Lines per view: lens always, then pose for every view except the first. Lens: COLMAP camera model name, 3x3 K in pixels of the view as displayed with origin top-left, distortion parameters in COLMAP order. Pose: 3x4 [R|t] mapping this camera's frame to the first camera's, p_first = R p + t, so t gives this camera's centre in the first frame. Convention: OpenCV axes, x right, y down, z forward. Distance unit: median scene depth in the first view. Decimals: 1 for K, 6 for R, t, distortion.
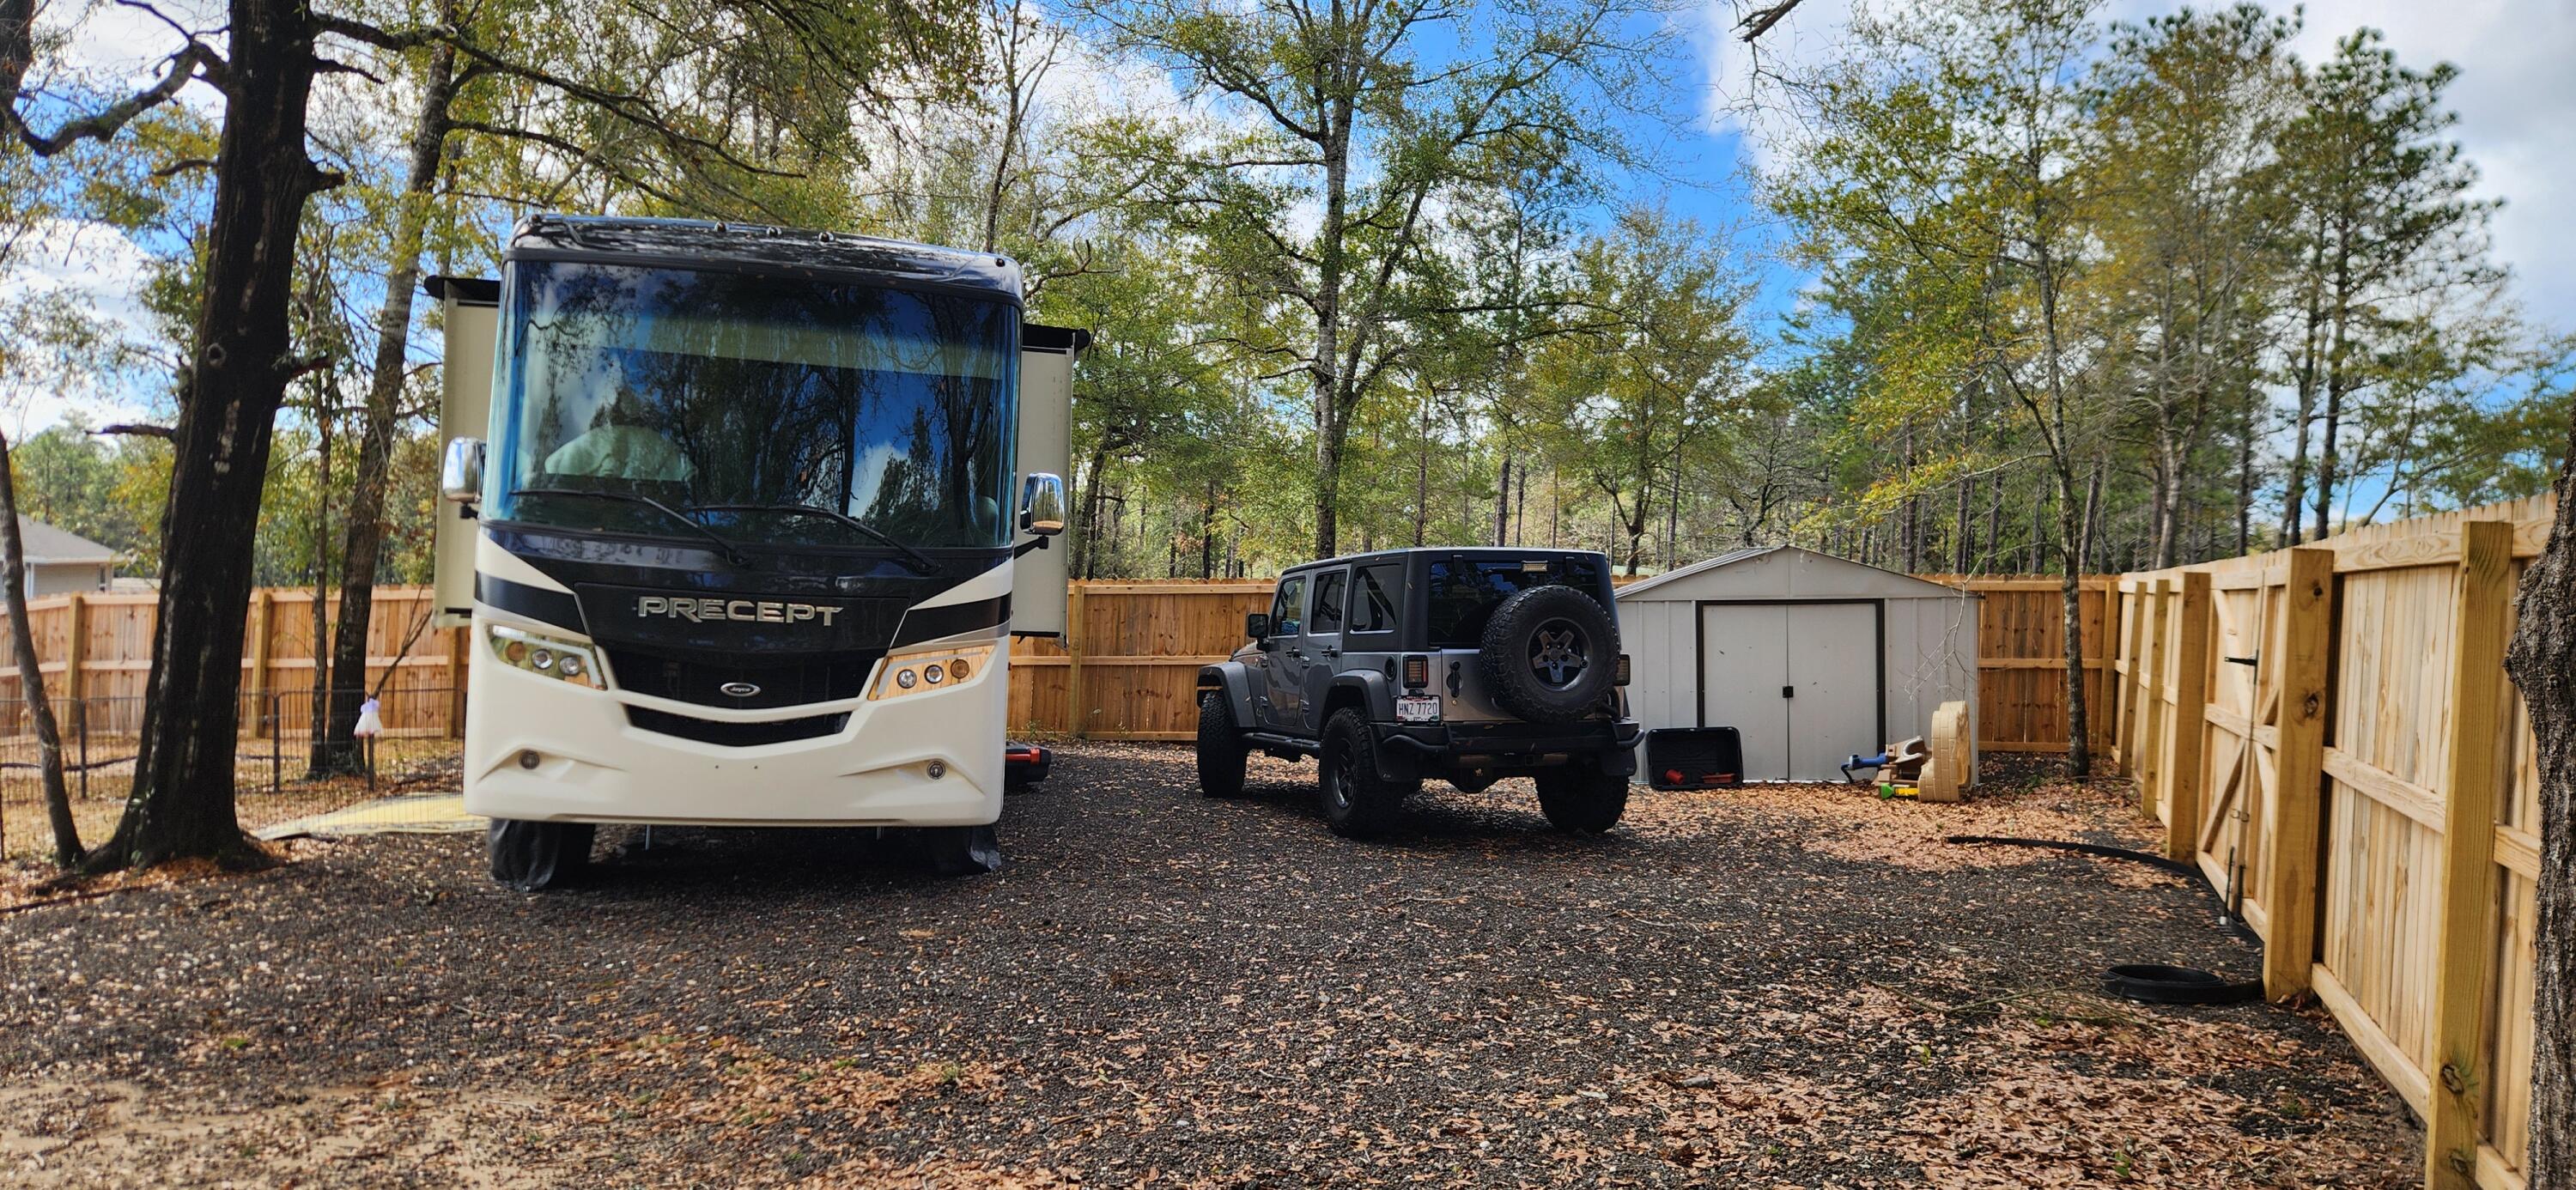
lens RADIAL K [[1705.6, 0, 1268.1], [0, 1705.6, 594.3], [0, 0, 1]] dist [0.074563, -0.065045]
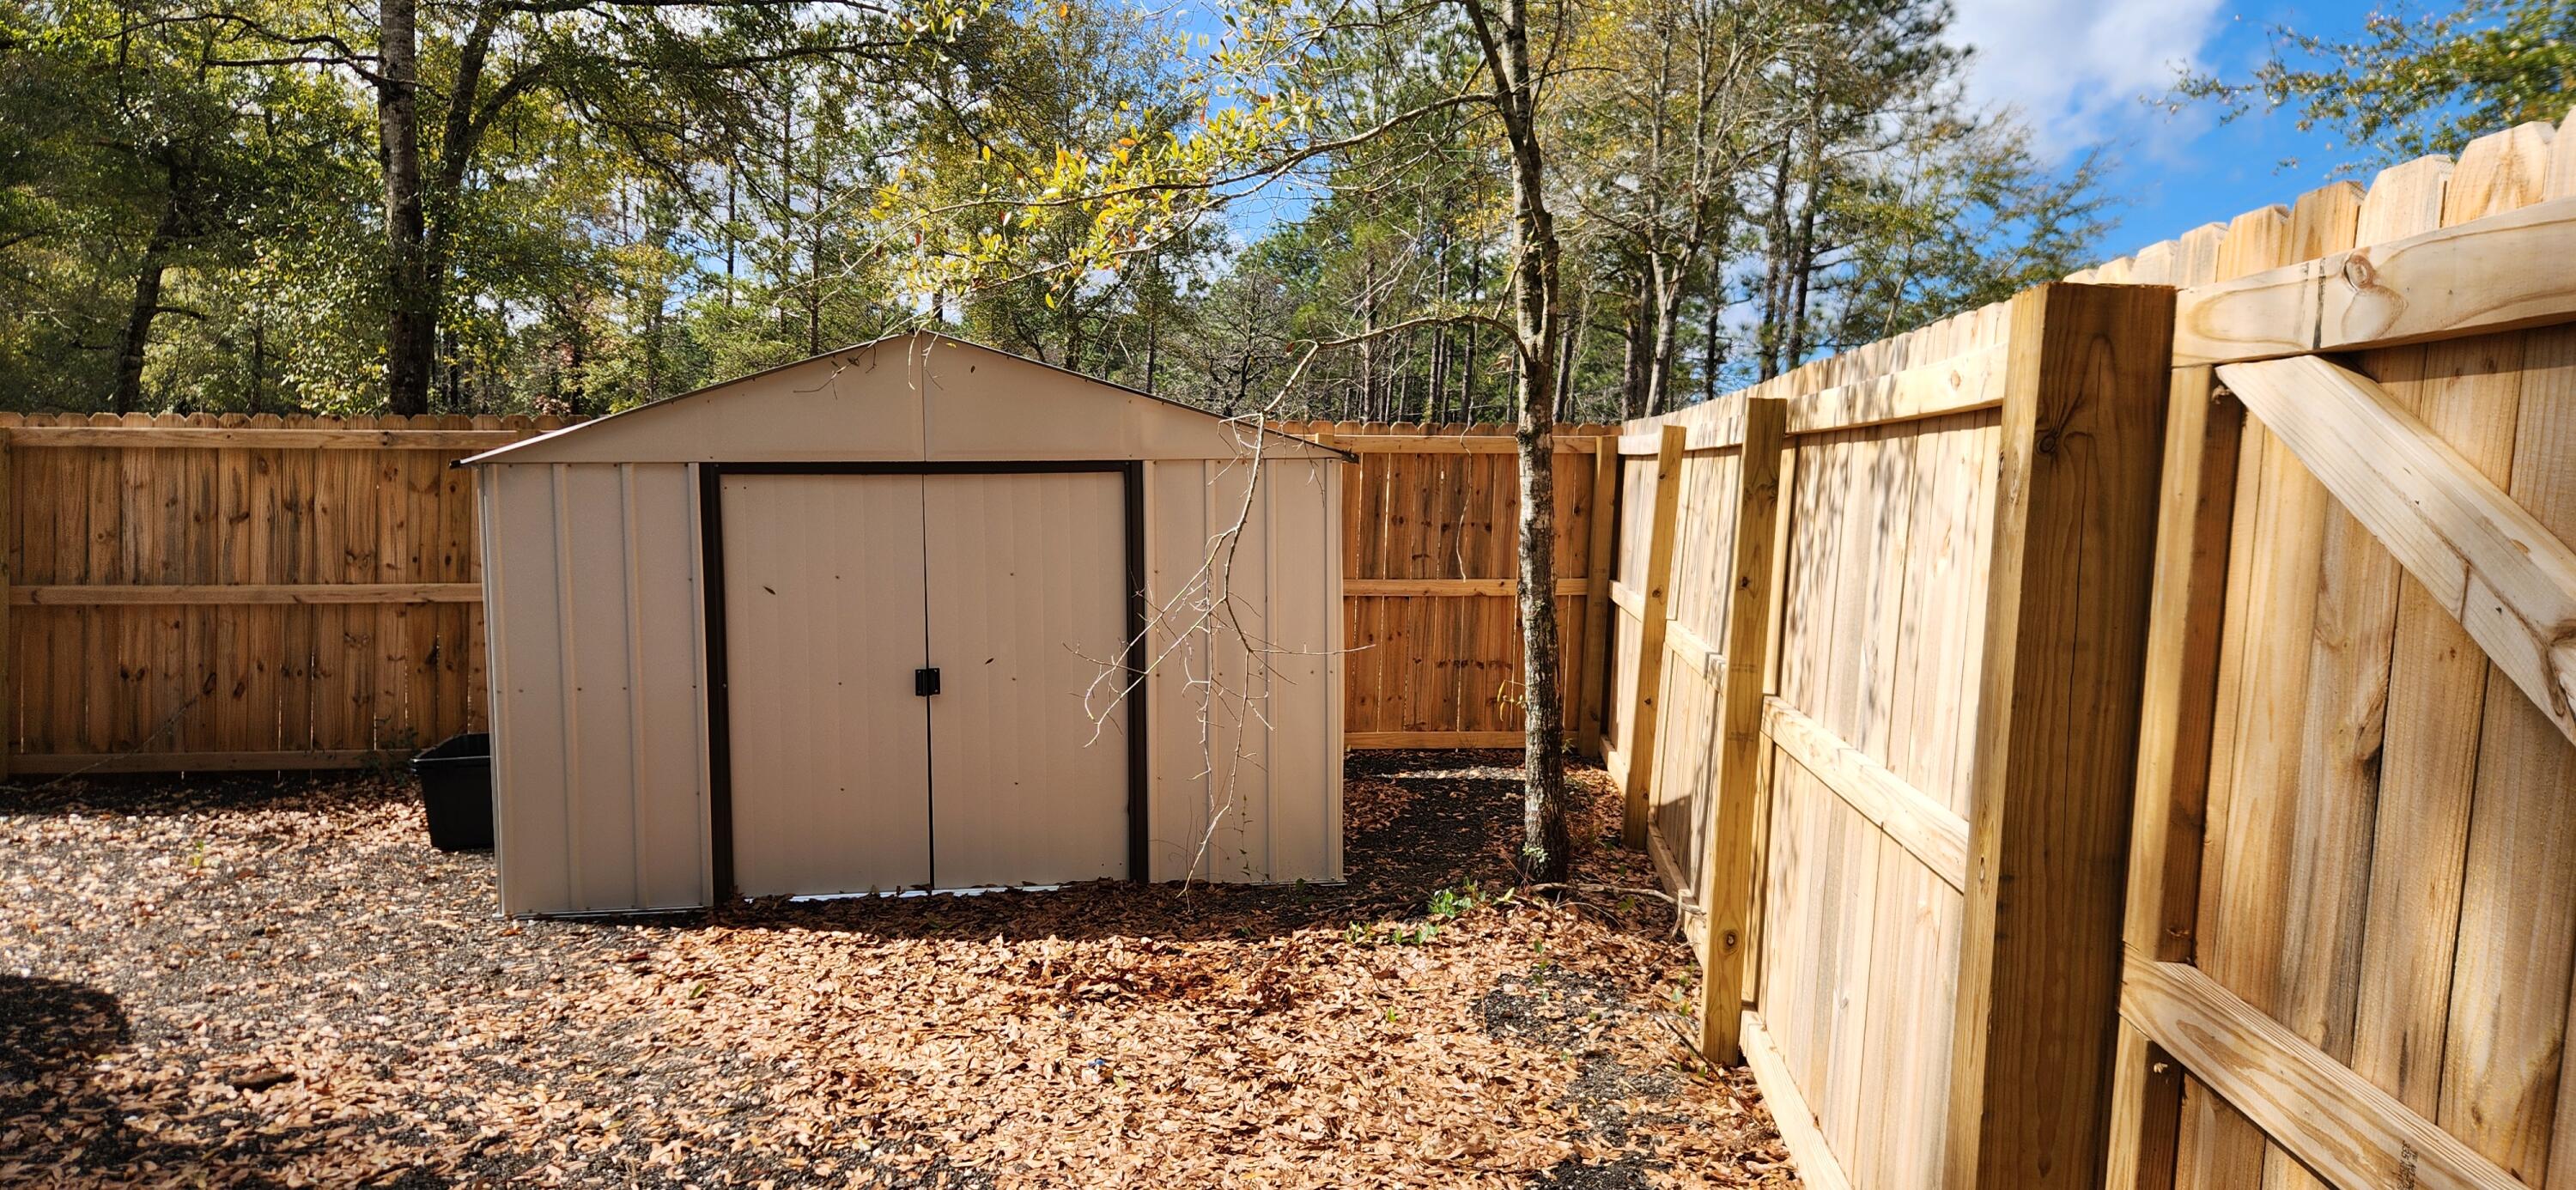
lens RADIAL K [[1705.6, 0, 1268.1], [0, 1705.6, 594.3], [0, 0, 1]] dist [0.074563, -0.065045]
pose [[0.962058, -0.013660, 0.272502, 0.235395], [-0.005373, 0.997604, 0.068978, 0.005283], [-0.272791, -0.067825, 0.959679, 0.503043]]
